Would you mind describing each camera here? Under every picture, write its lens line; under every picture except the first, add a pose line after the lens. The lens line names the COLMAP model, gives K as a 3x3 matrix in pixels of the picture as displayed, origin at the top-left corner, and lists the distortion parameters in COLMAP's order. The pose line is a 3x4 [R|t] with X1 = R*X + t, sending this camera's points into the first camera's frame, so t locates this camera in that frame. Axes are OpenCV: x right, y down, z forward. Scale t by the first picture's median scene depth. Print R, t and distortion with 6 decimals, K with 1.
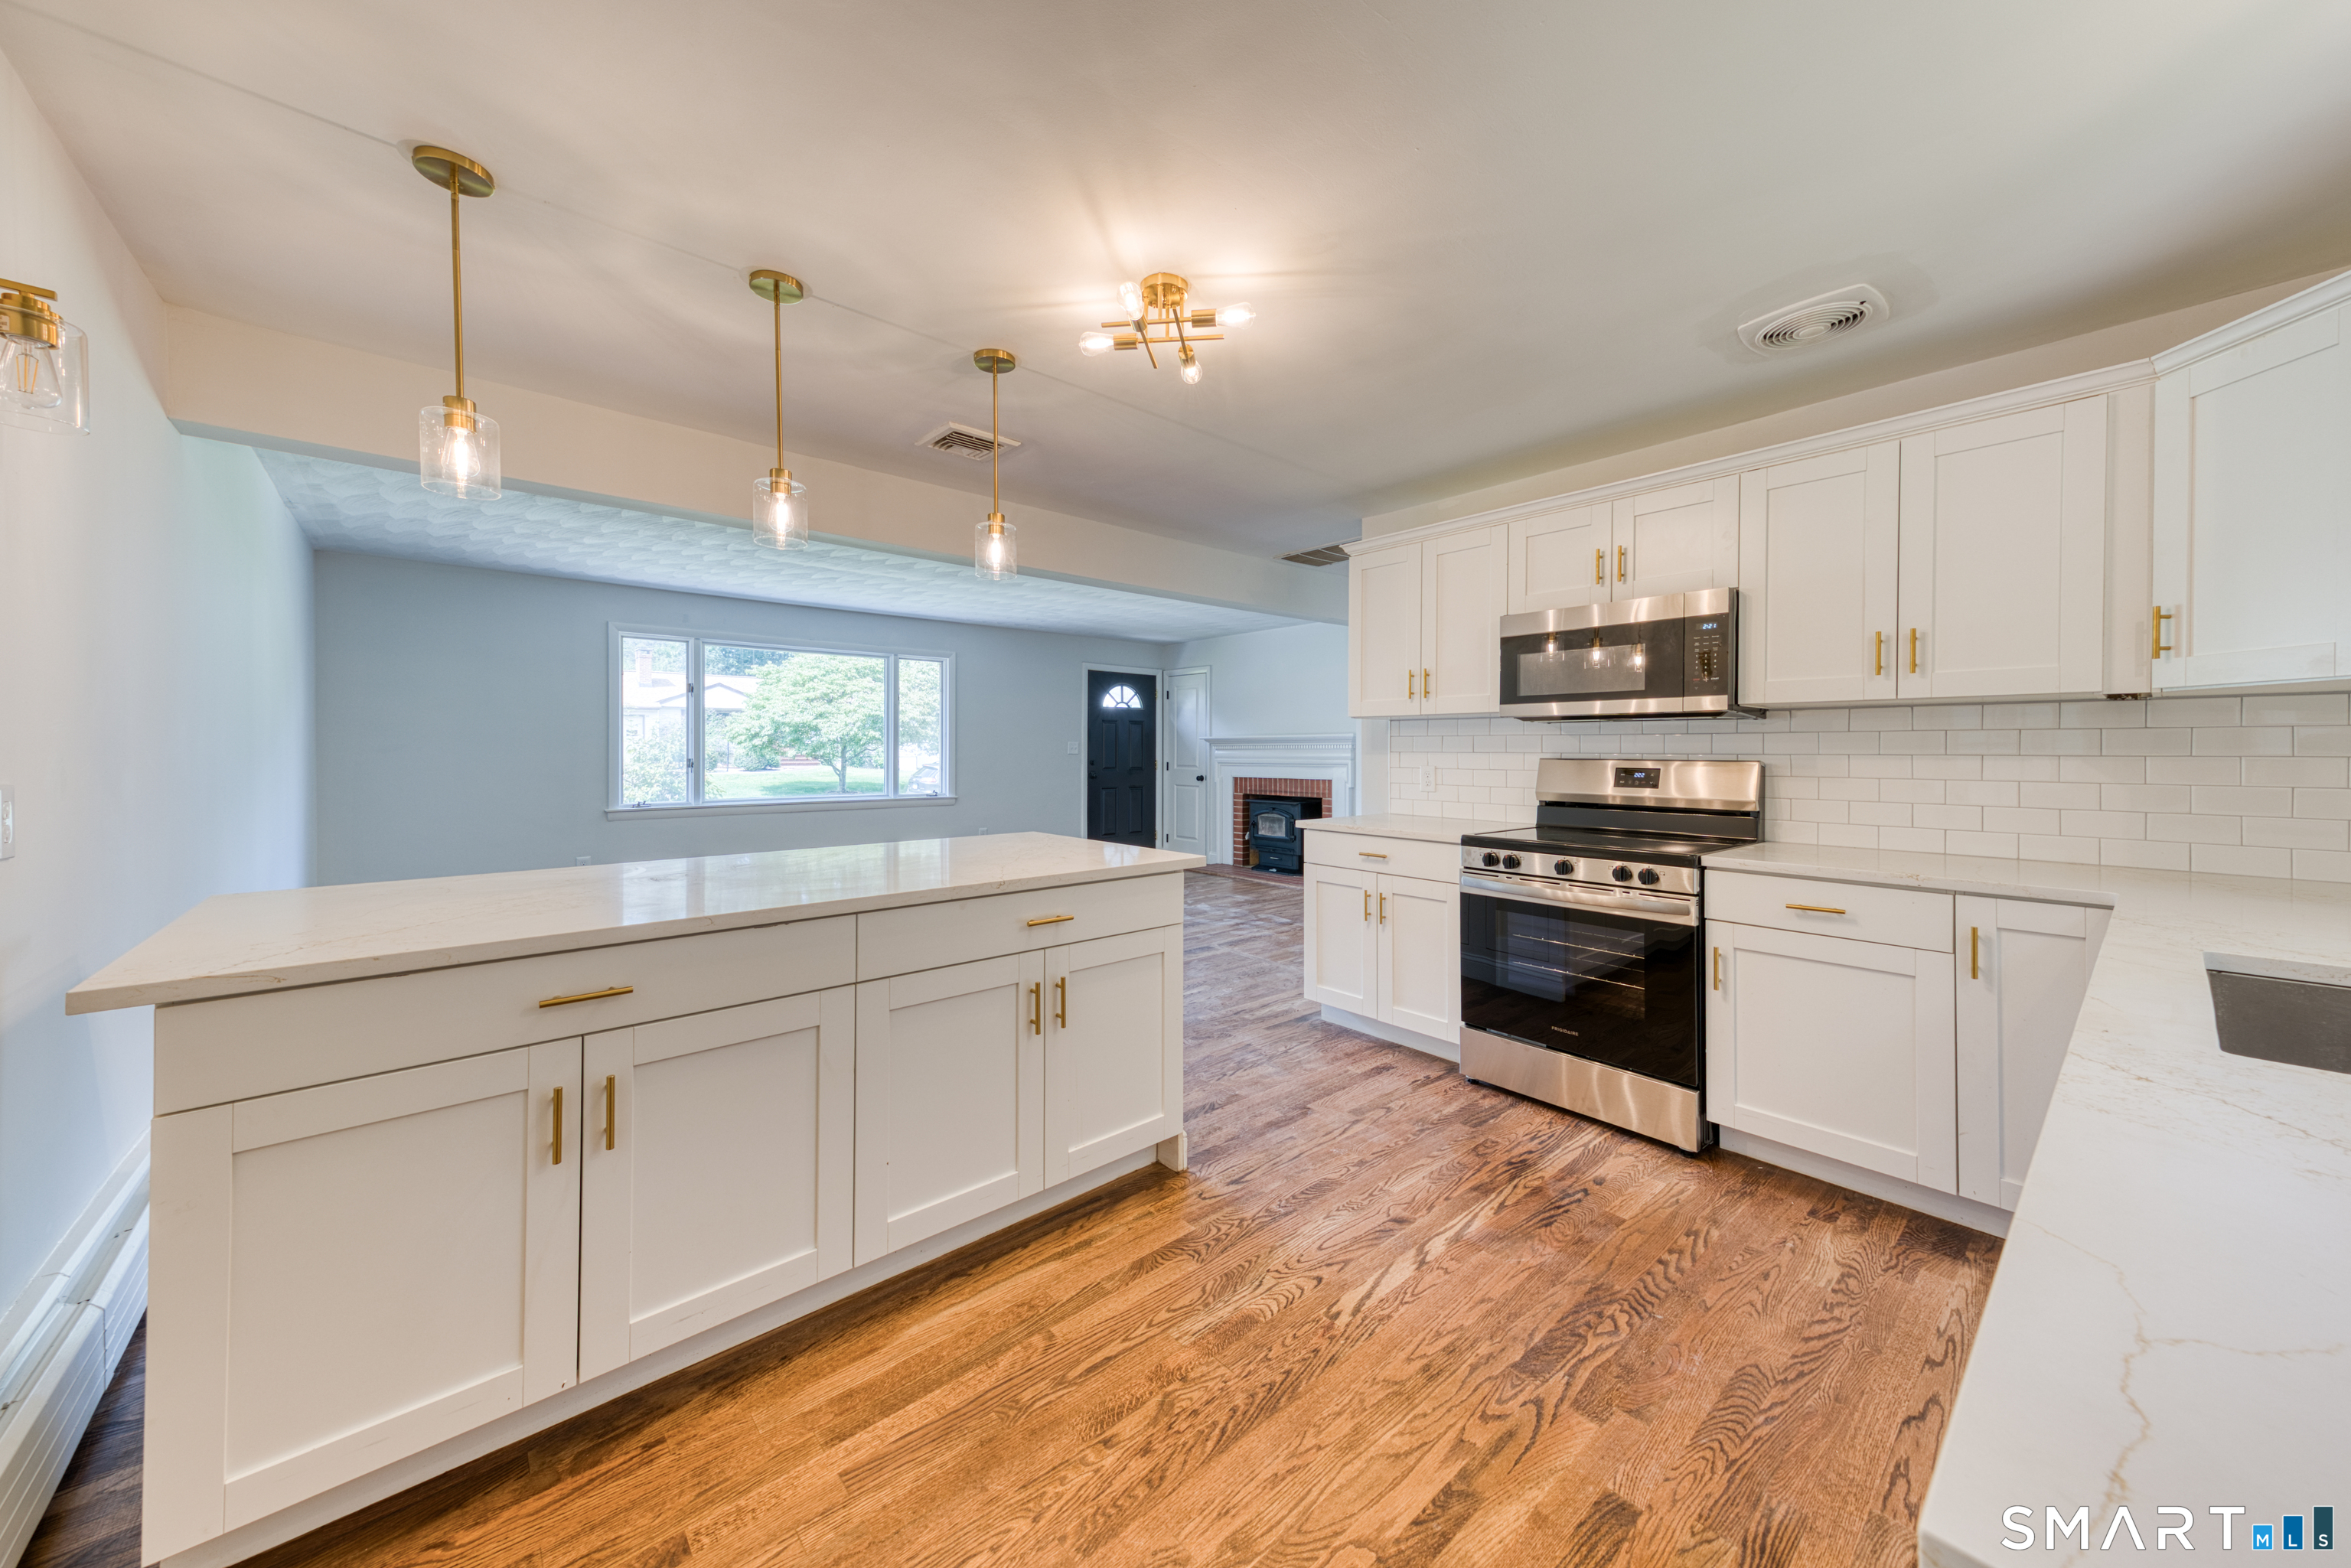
lens RADIAL K [[793.4, 0, 1155.6], [0, 793.4, 757.5], [0, 0, 1]] dist [0.000881, -0.000390]
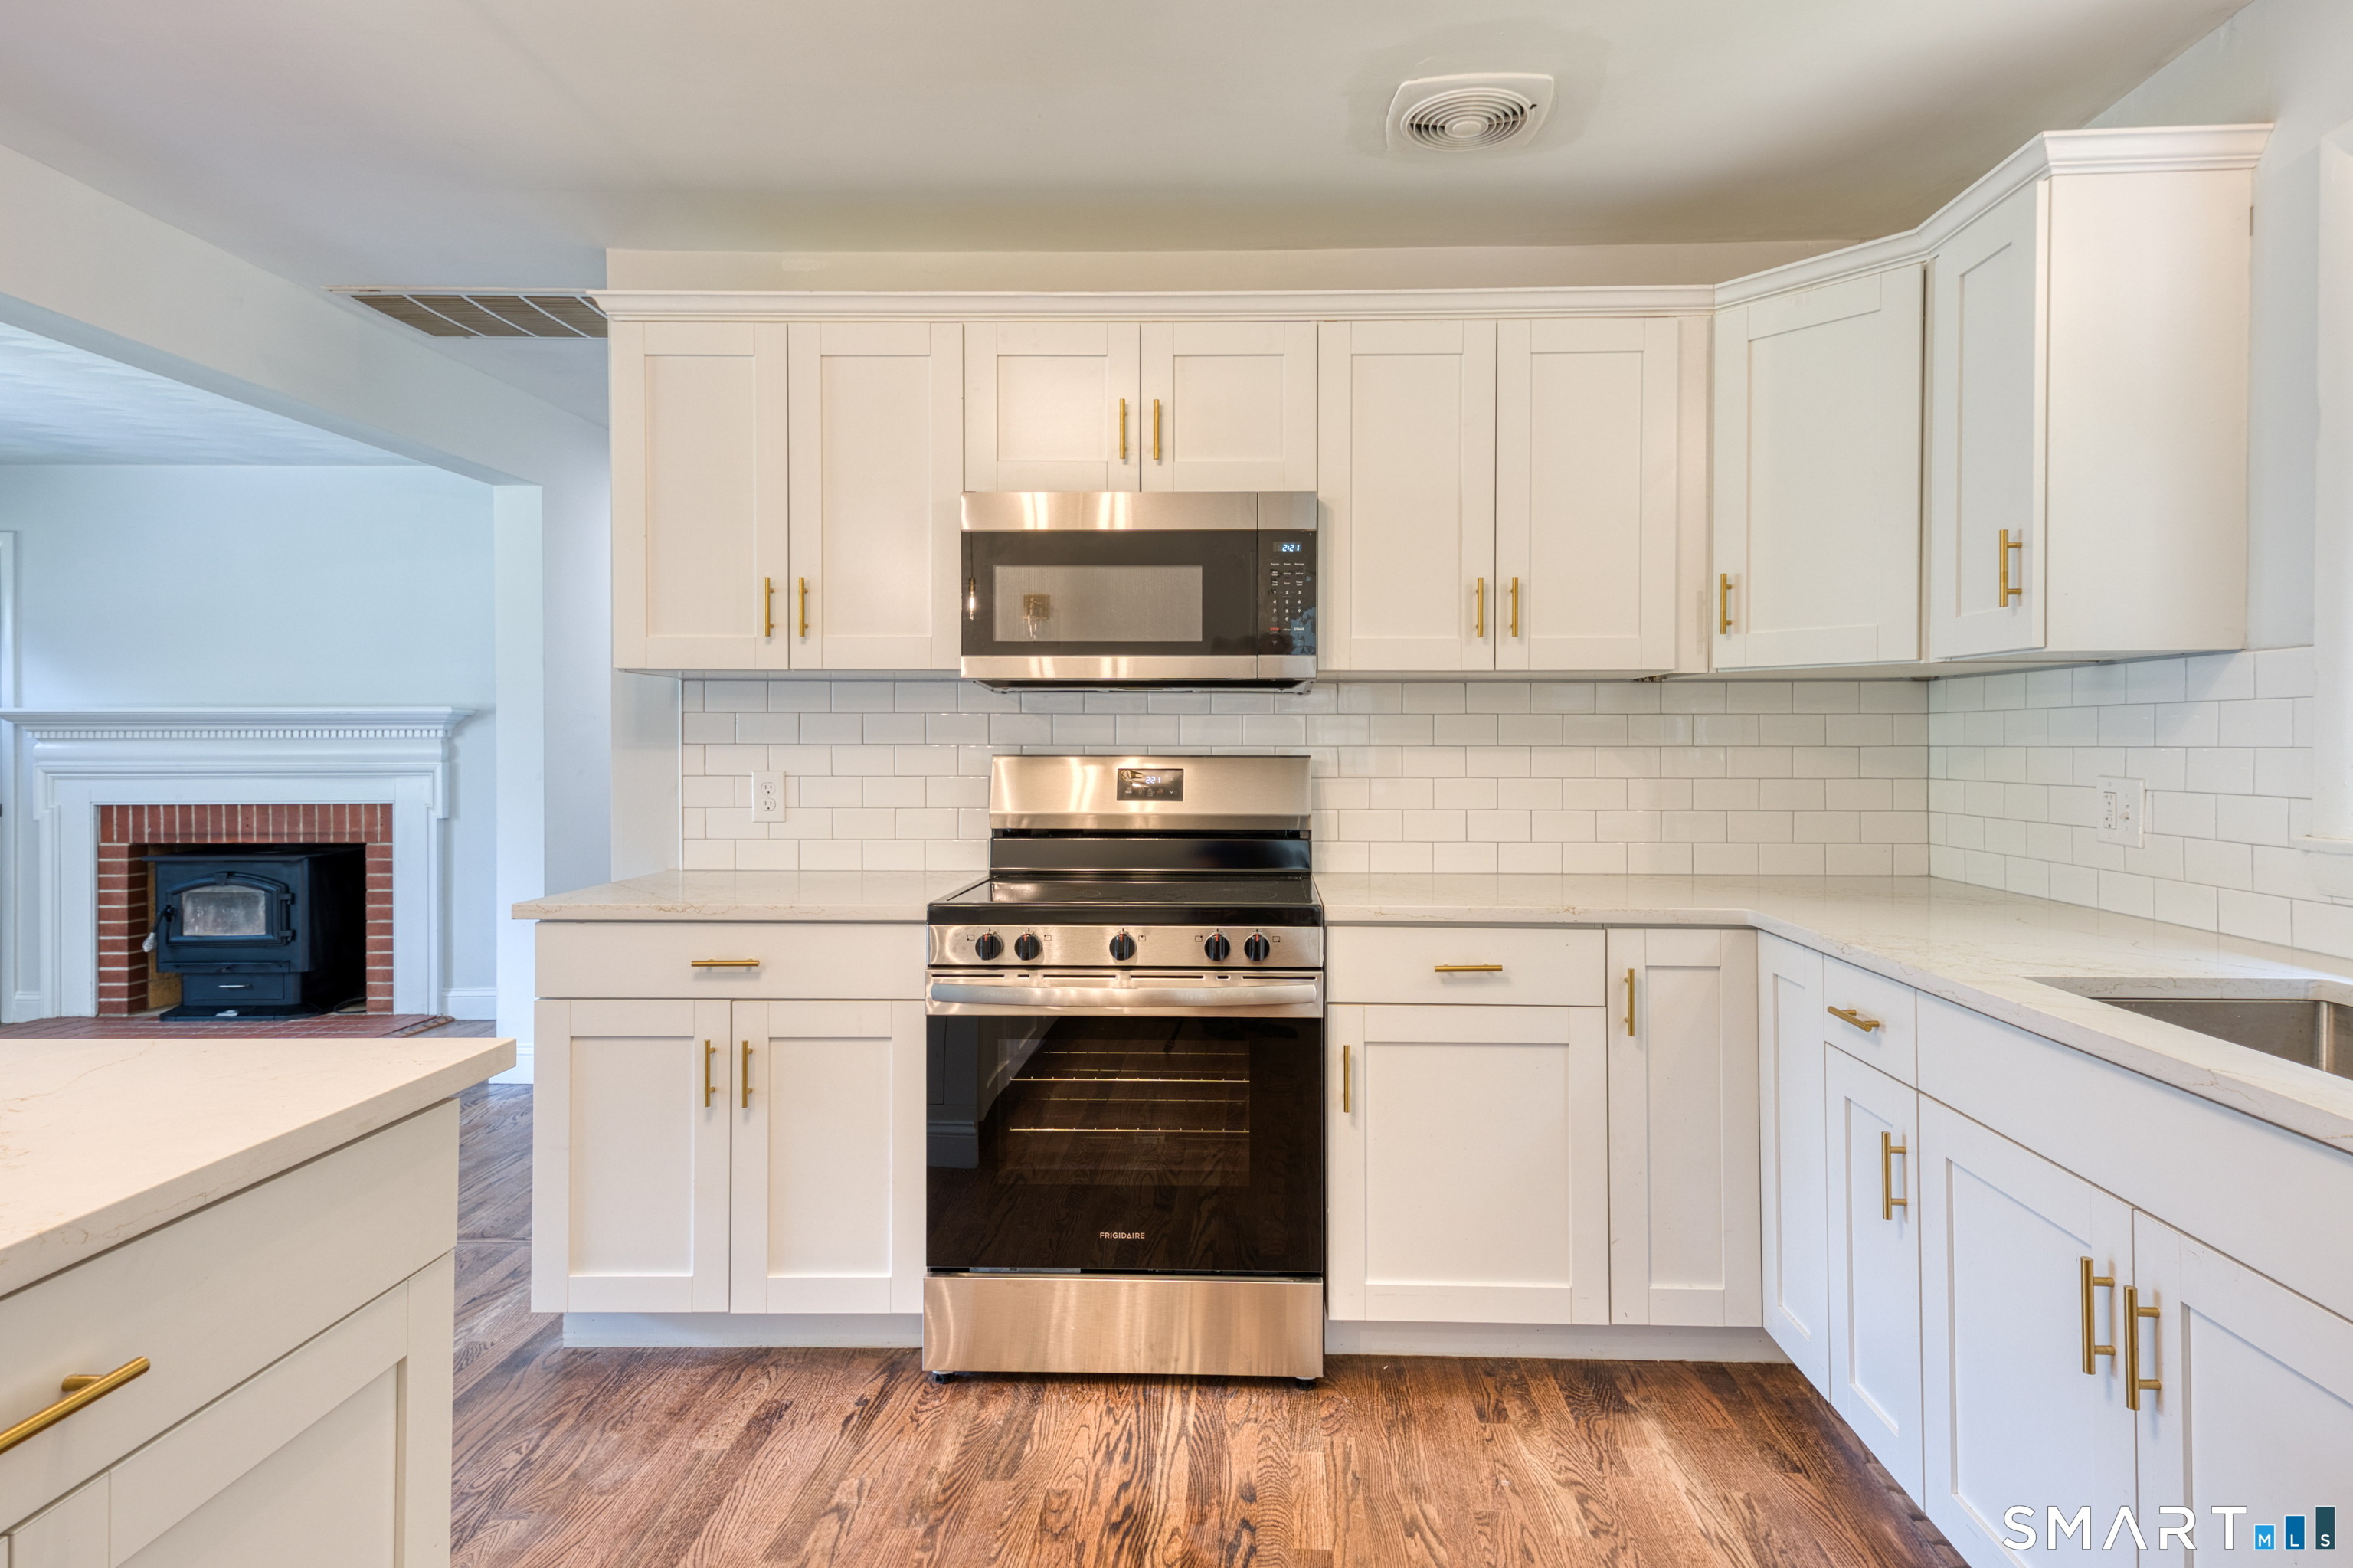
lens RADIAL K [[1317.9, 0, 1207.4], [0, 1317.9, 750.9], [0, 0, 1]] dist [0.030244, -0.001049]
pose [[0.663113, -0.006980, 0.748487, -0.135335], [0.007872, 0.999966, 0.002351, -0.003142], [-0.748478, 0.004333, 0.663145, 0.292130]]
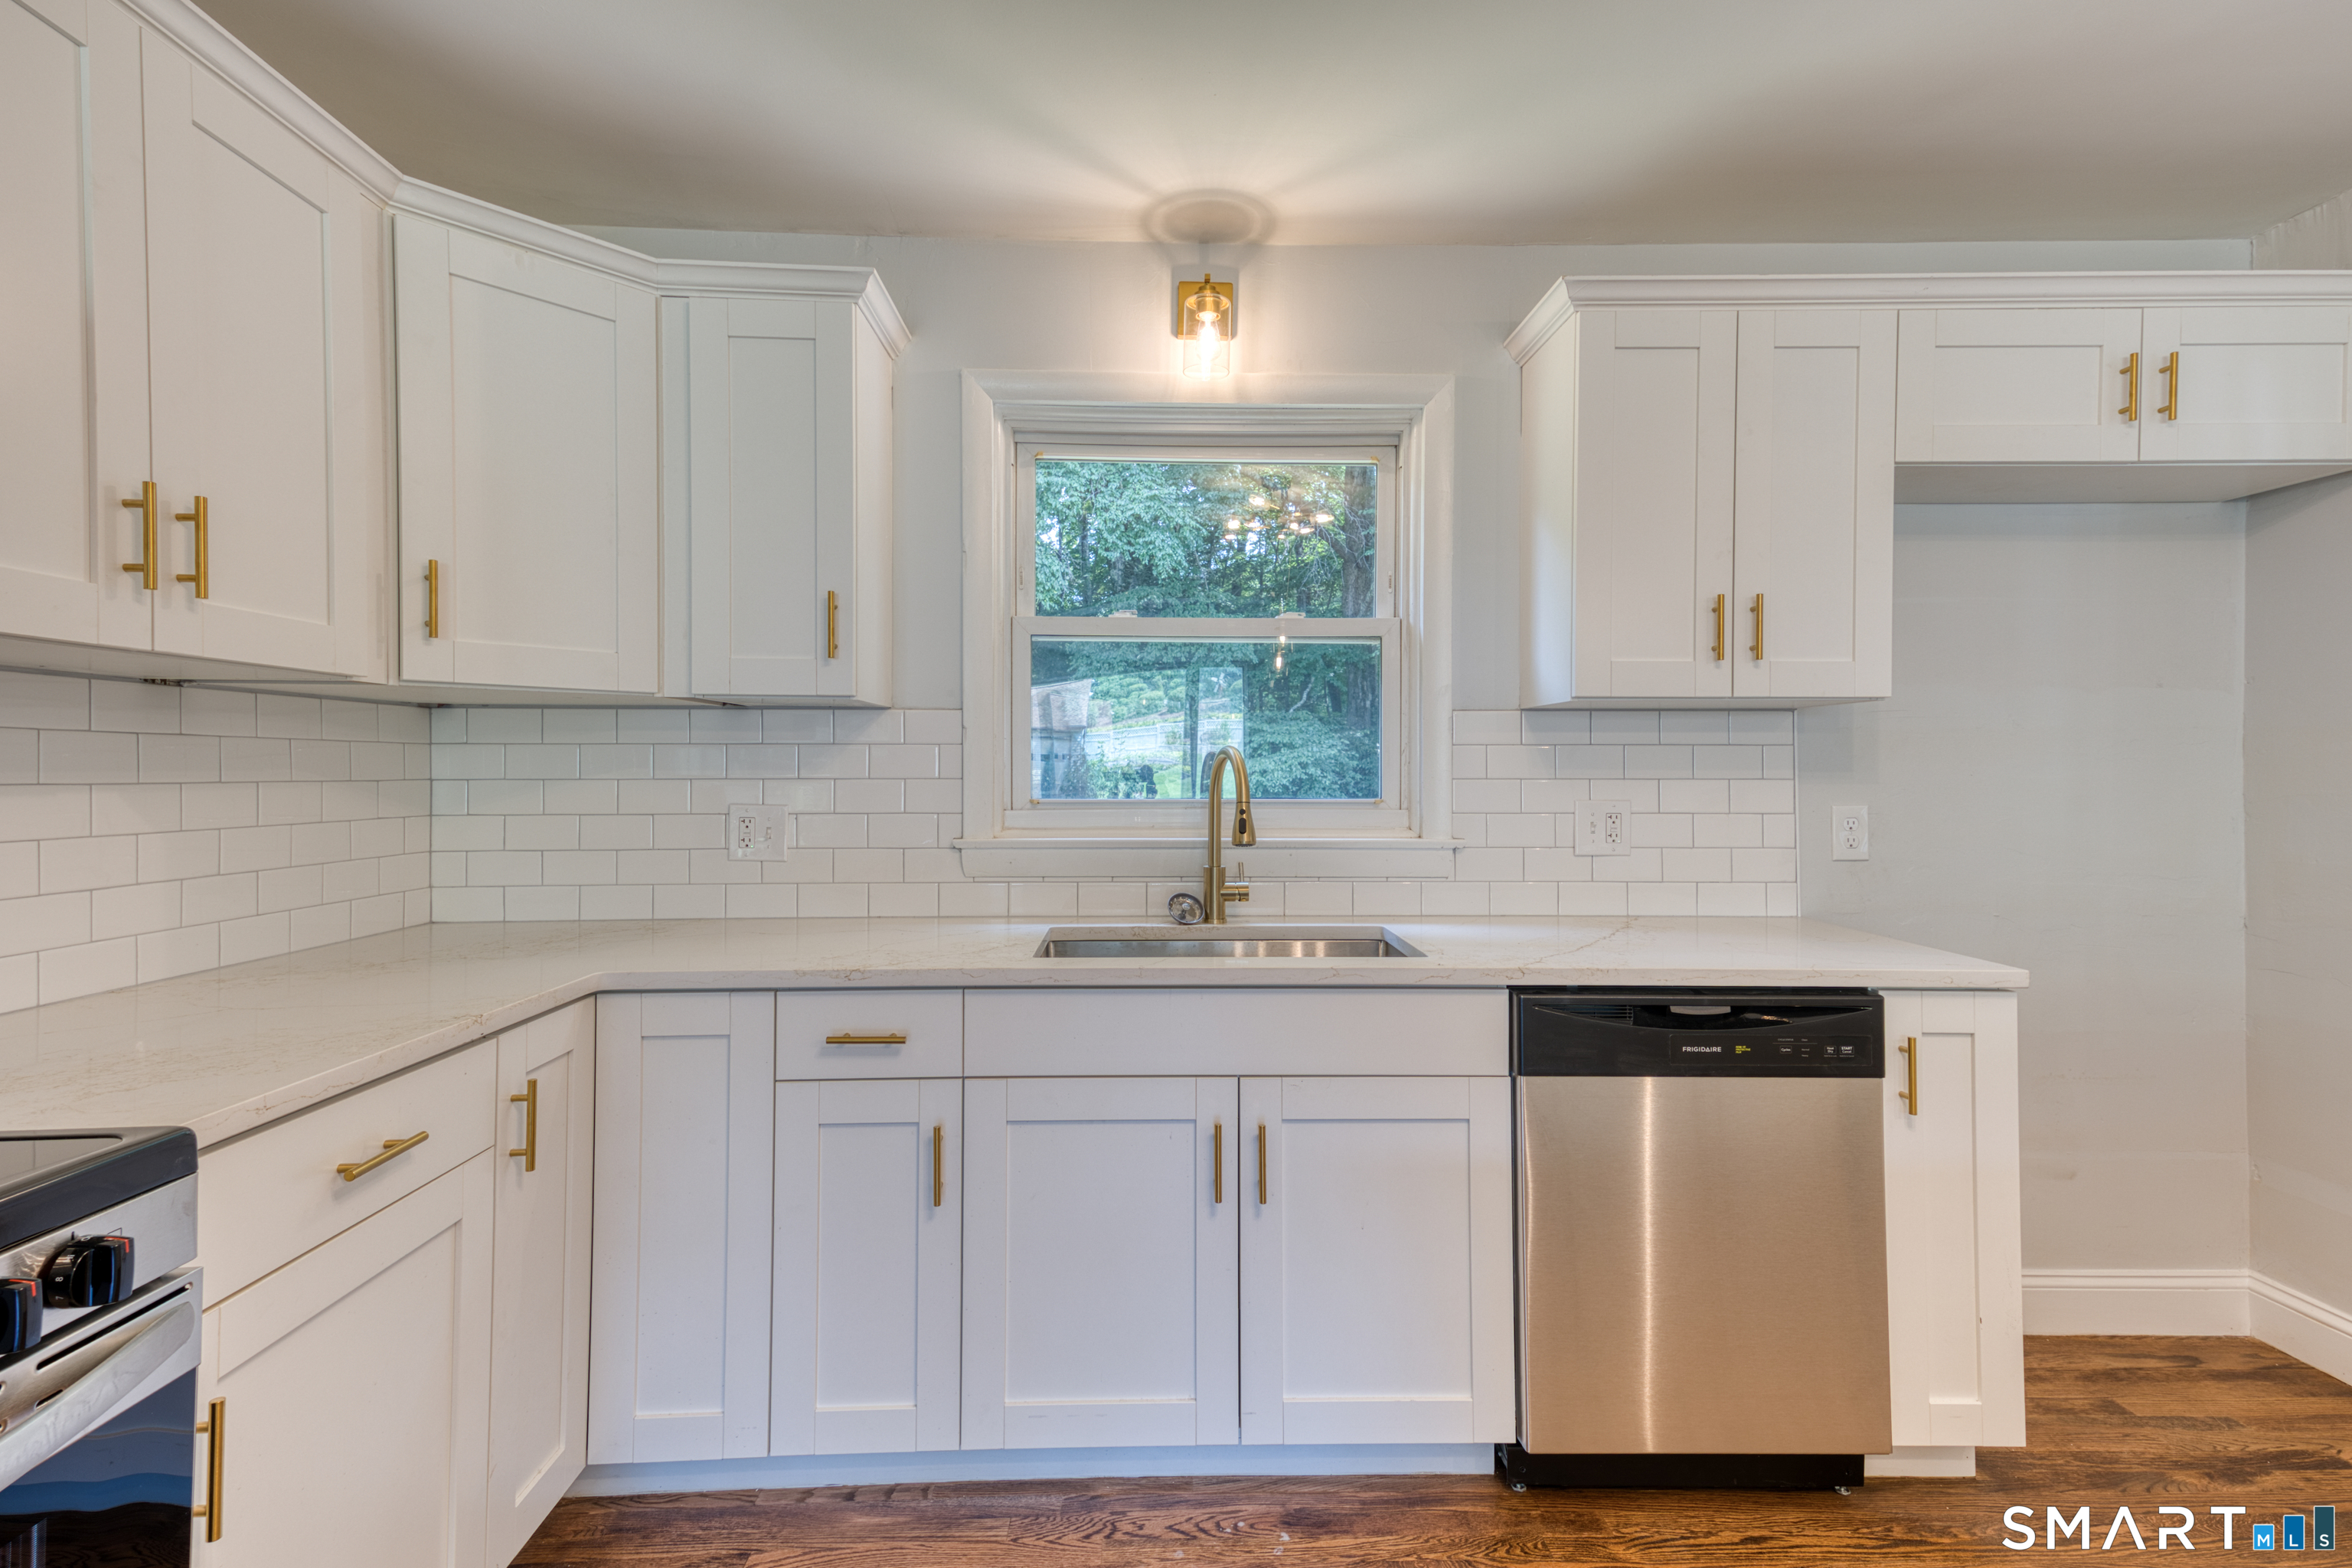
lens RADIAL K [[1185.5, 0, 1135.7], [0, 1185.5, 765.9], [0, 0, 1]] dist [0.052379, -0.000984]
pose [[-0.796282, -0.002180, 0.604921, 0.088793], [0.002591, 0.999972, 0.007014, -0.013830], [-0.604919, 0.007153, -0.796255, 0.913463]]
